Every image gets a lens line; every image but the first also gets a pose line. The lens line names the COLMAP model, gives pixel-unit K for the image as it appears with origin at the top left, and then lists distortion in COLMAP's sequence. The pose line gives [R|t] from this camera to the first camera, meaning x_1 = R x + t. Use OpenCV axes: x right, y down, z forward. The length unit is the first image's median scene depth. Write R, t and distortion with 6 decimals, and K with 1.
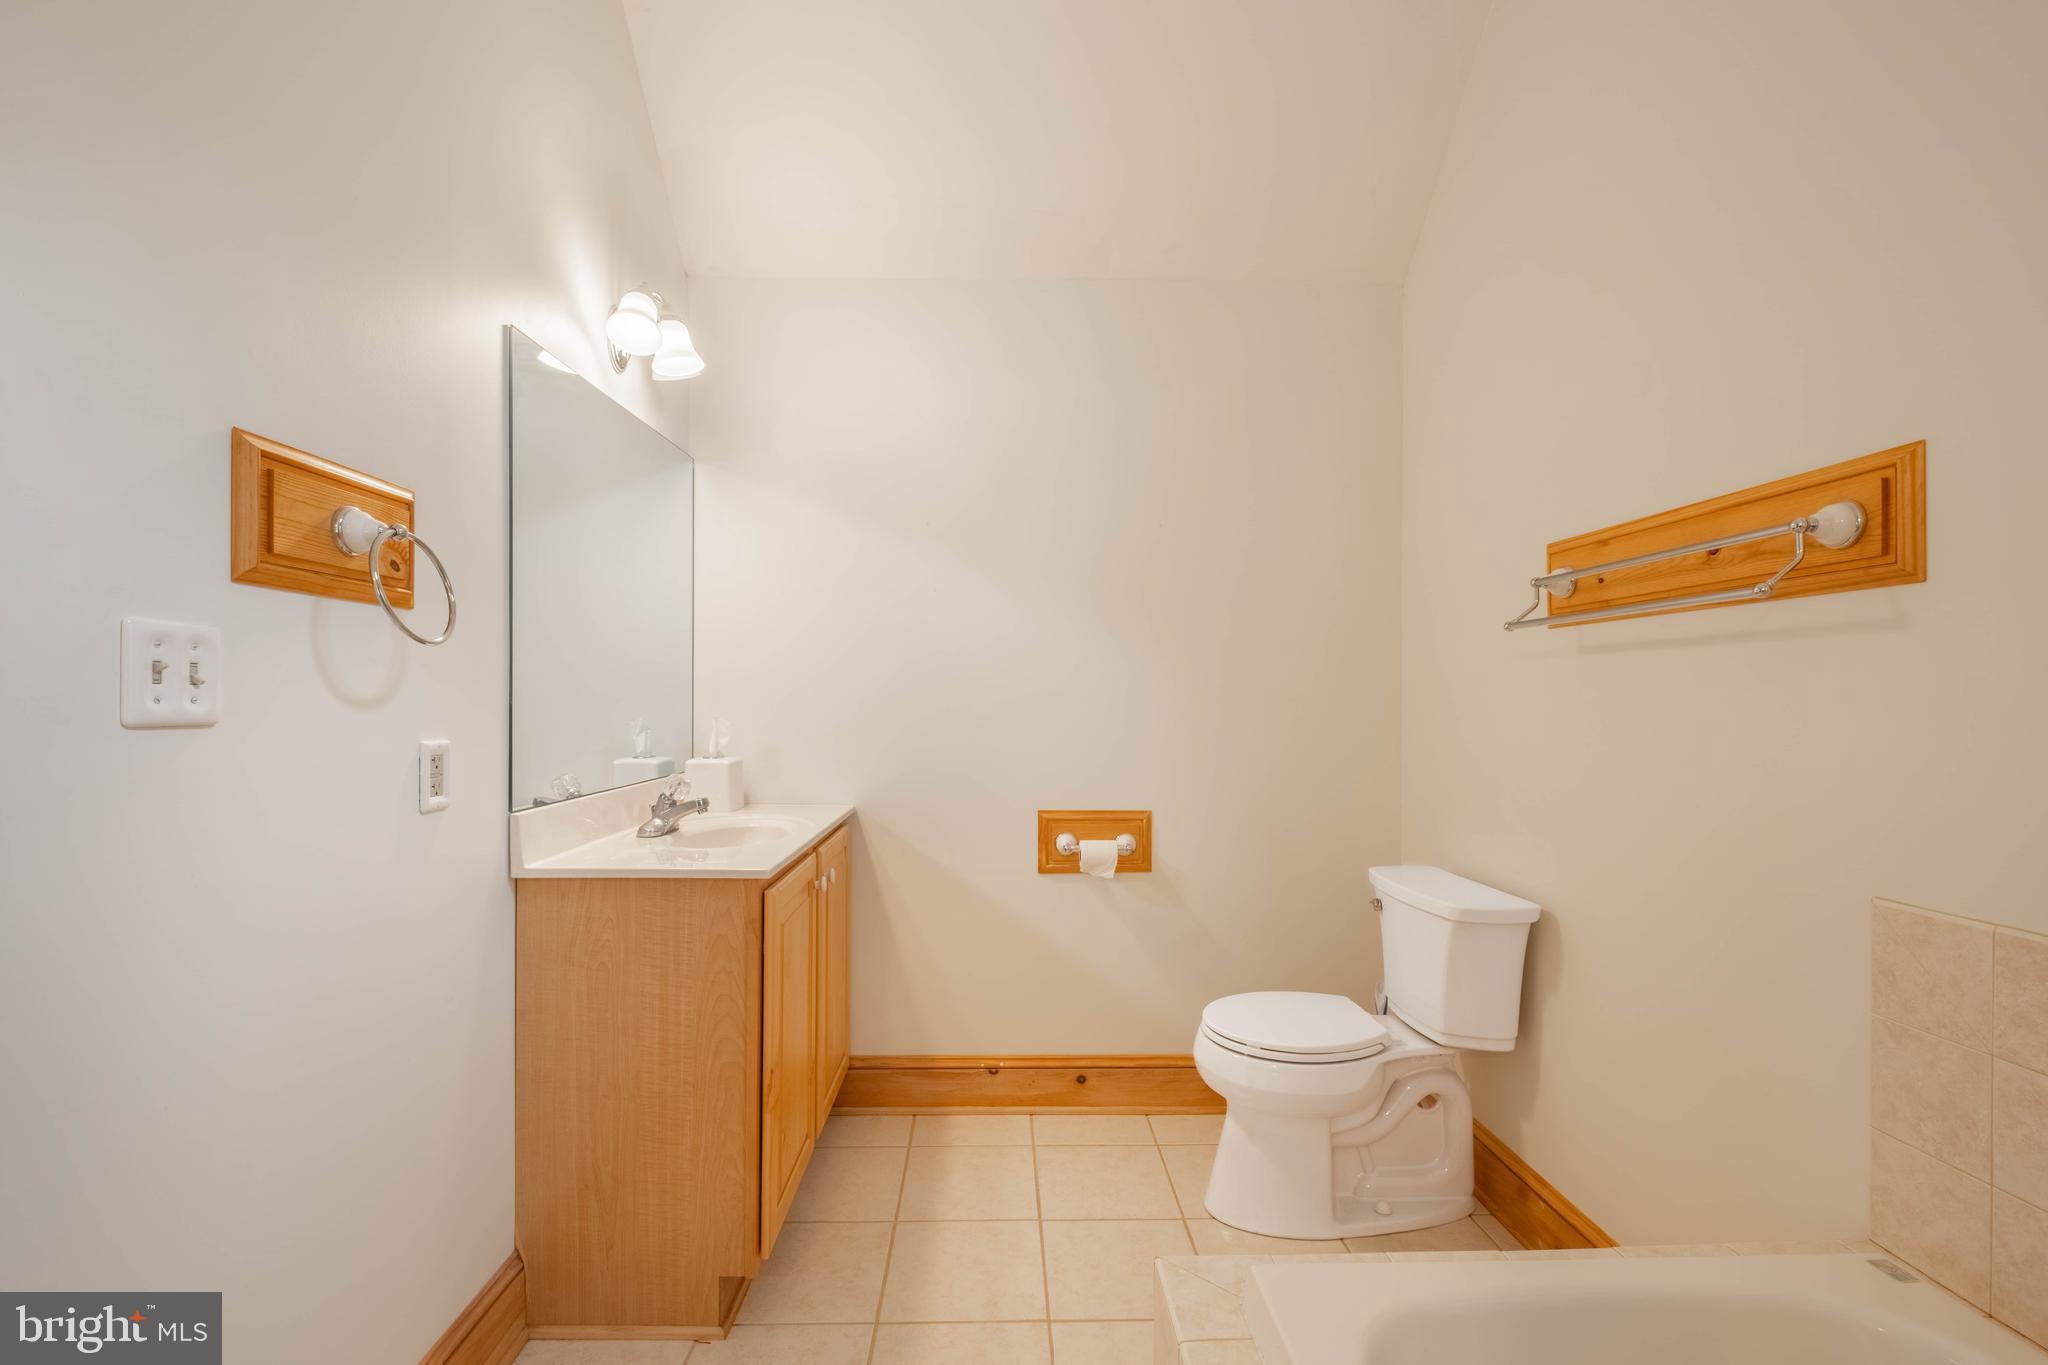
lens RADIAL K [[888.6, 0, 1023.1], [0, 888.6, 694.1], [0, 0, 1]] dist [-0.001441, -0.000613]
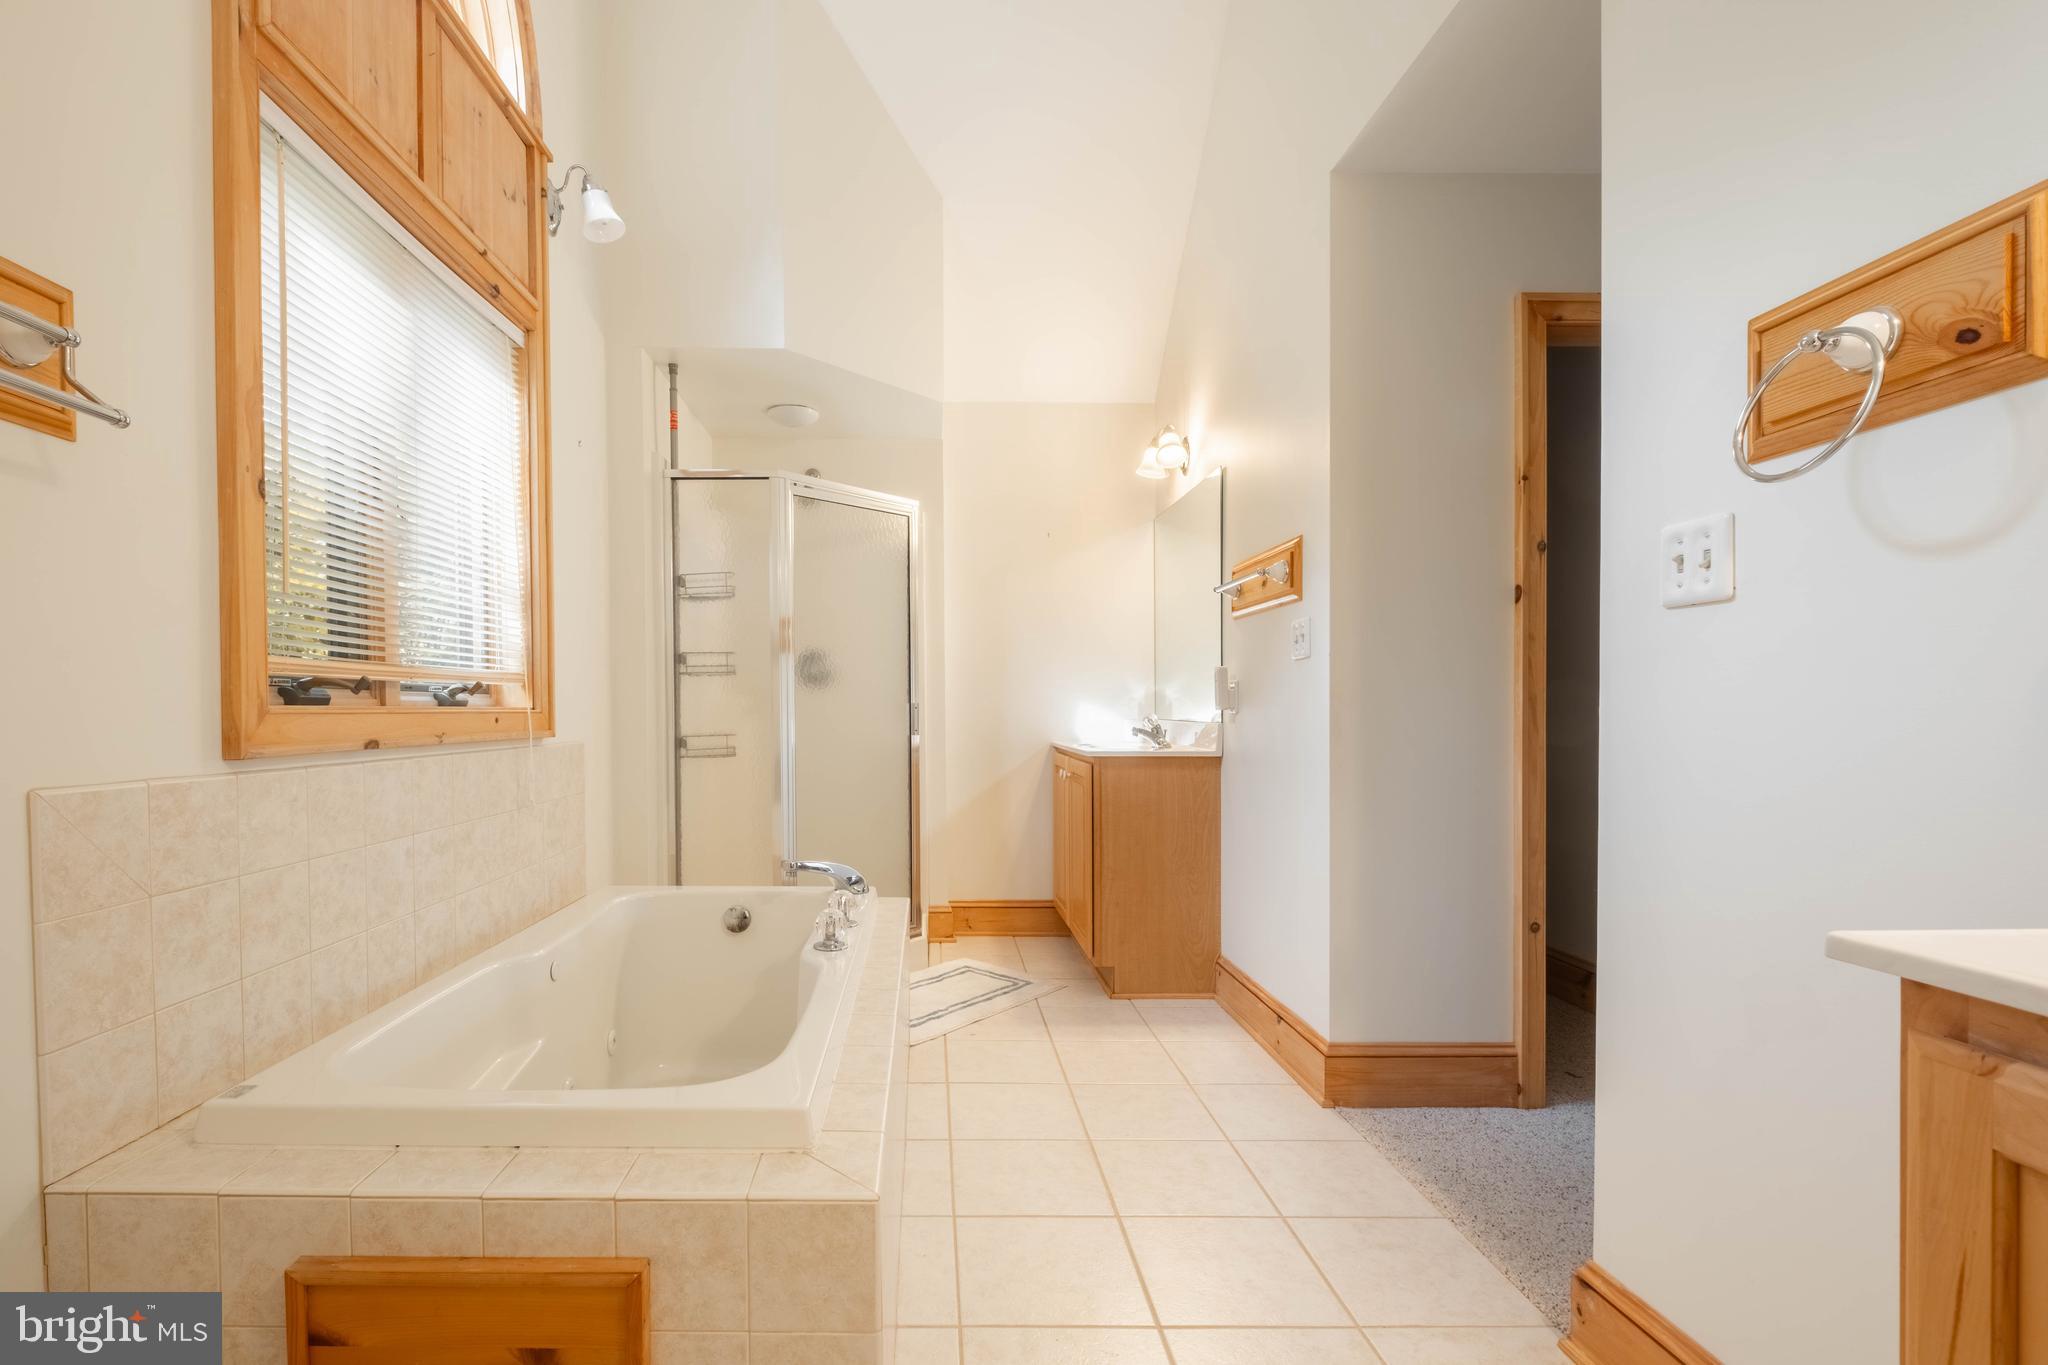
lens RADIAL K [[888.6, 0, 1023.1], [0, 888.6, 694.1], [0, 0, 1]] dist [-0.001441, -0.000613]
pose [[-0.997406, 0.005768, -0.071750, 0.080339], [0.007511, 0.999682, -0.024057, 0.186327], [0.071588, -0.024534, -0.997133, 2.169553]]
